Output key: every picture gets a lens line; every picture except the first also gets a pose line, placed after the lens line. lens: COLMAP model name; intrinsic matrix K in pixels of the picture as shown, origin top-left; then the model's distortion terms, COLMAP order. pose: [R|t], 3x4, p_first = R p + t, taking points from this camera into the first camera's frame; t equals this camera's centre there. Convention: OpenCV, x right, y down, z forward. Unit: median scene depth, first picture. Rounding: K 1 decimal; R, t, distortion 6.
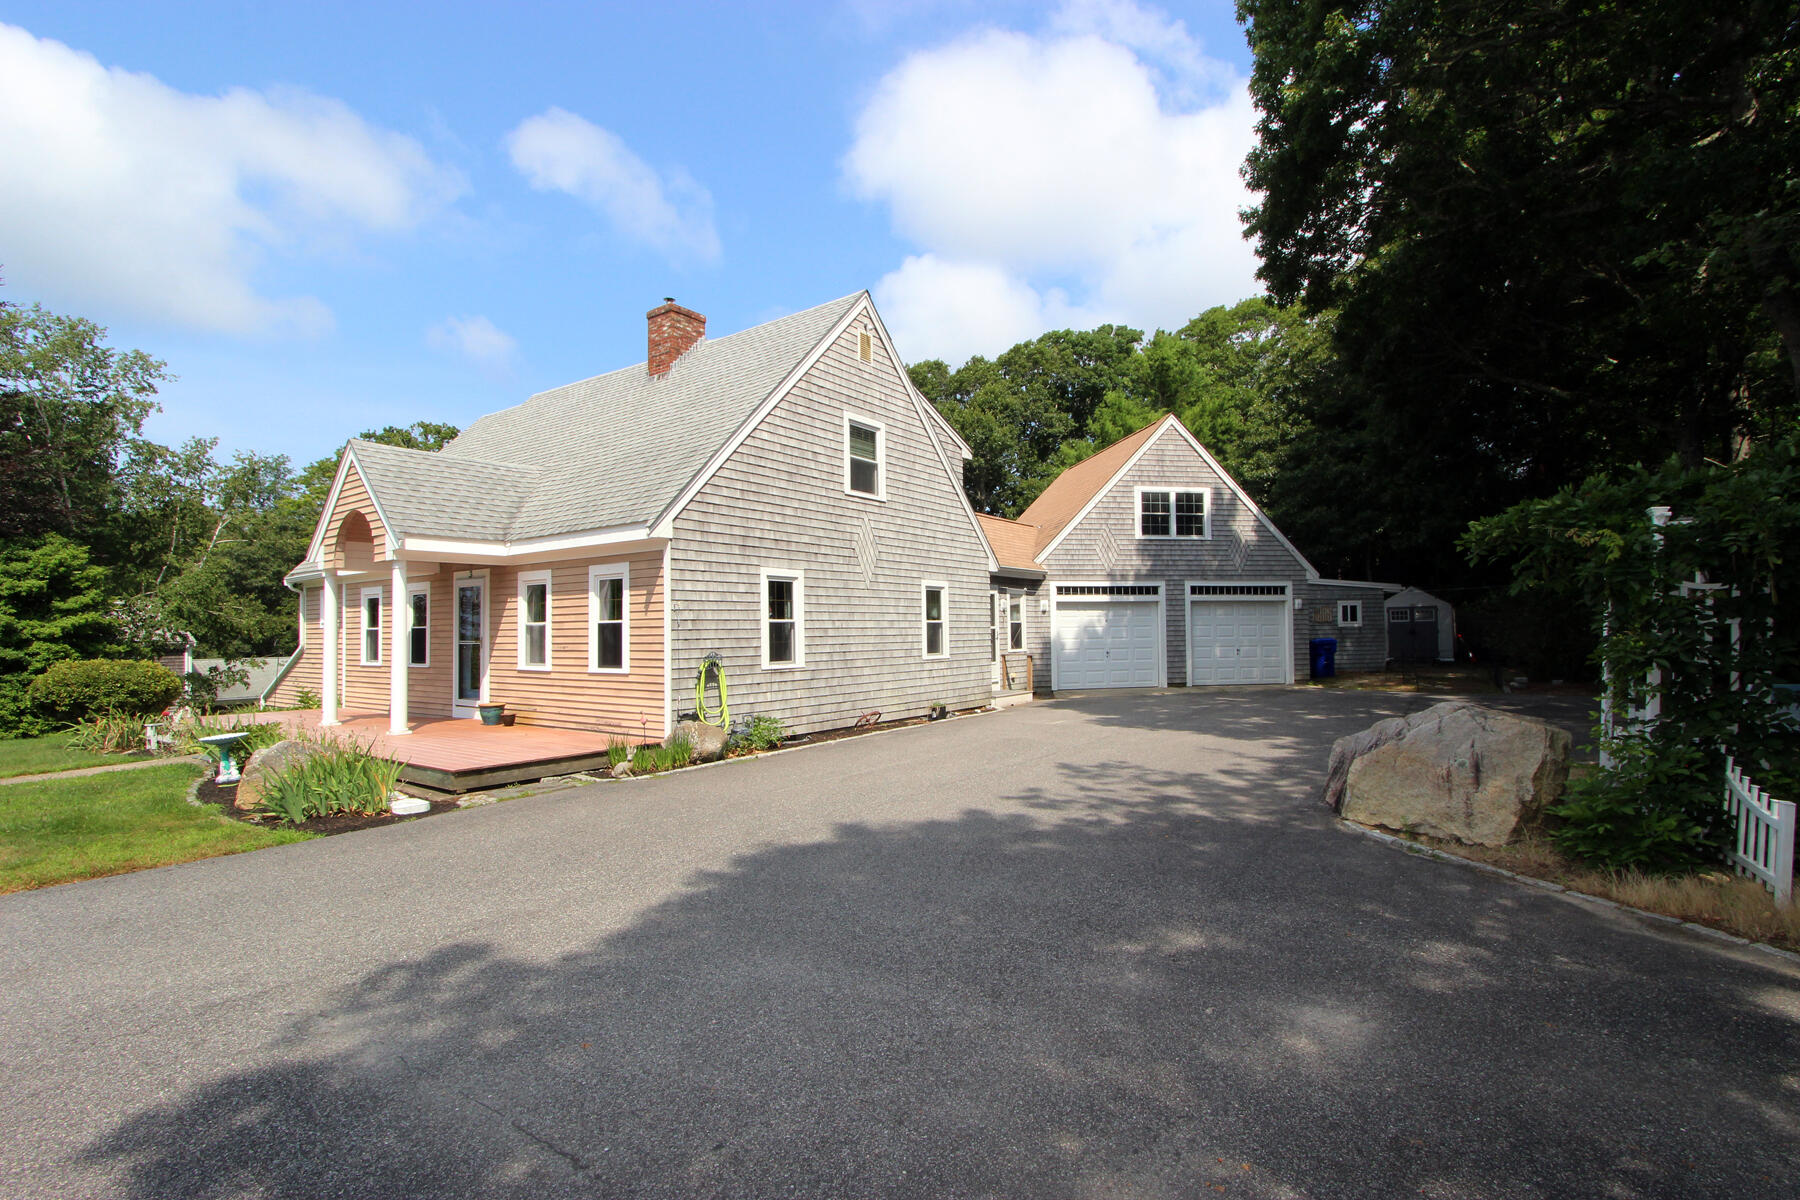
lens RADIAL K [[831.6, 0, 900.0], [0, 831.6, 600.0], [0, 0, 1]] dist [-0.034913, 0.000042]
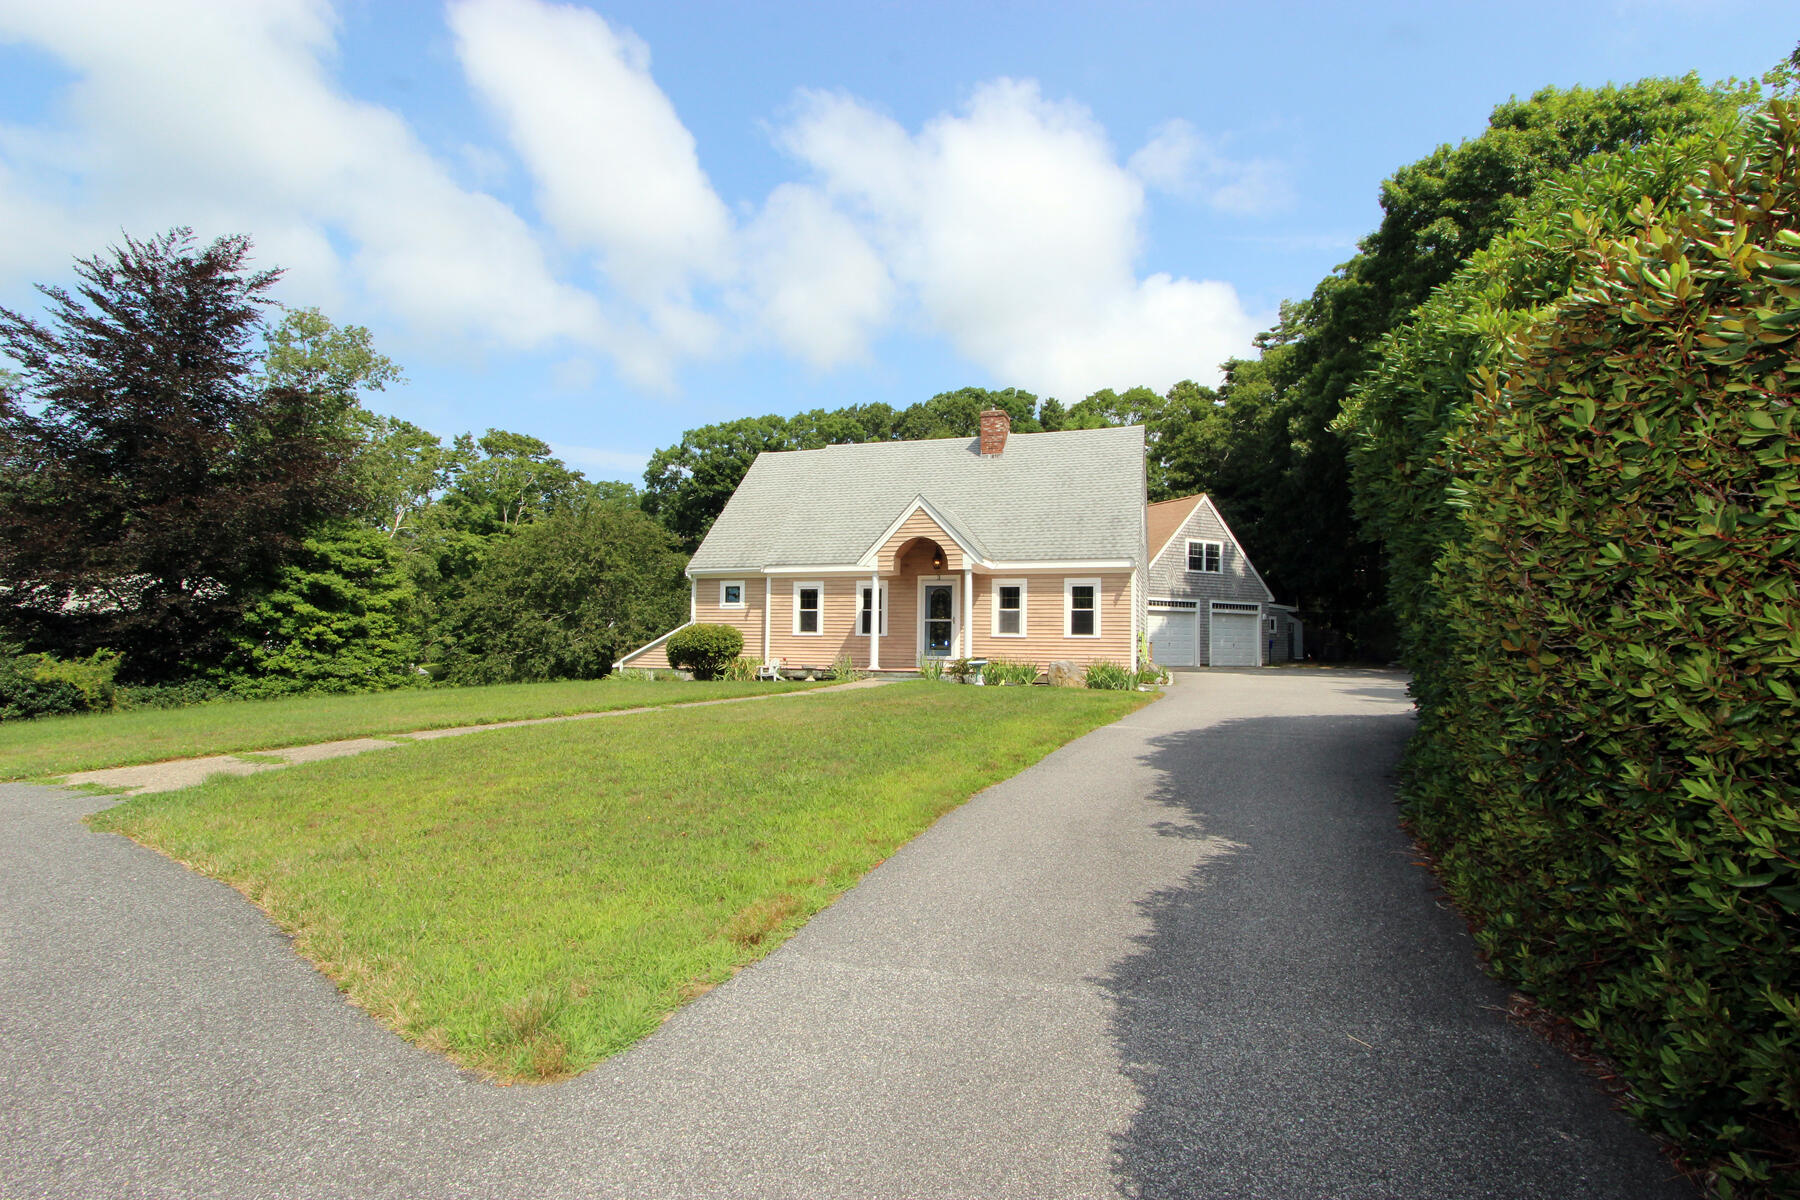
lens RADIAL K [[831.6, 0, 900.0], [0, 831.6, 600.0], [0, 0, 1]] dist [-0.034913, 0.000042]
pose [[0.955151, 0.040301, 0.293363, -0.686826], [-0.036371, 0.999161, -0.018840, 0.029134], [-0.293876, 0.007325, 0.955816, -0.340027]]
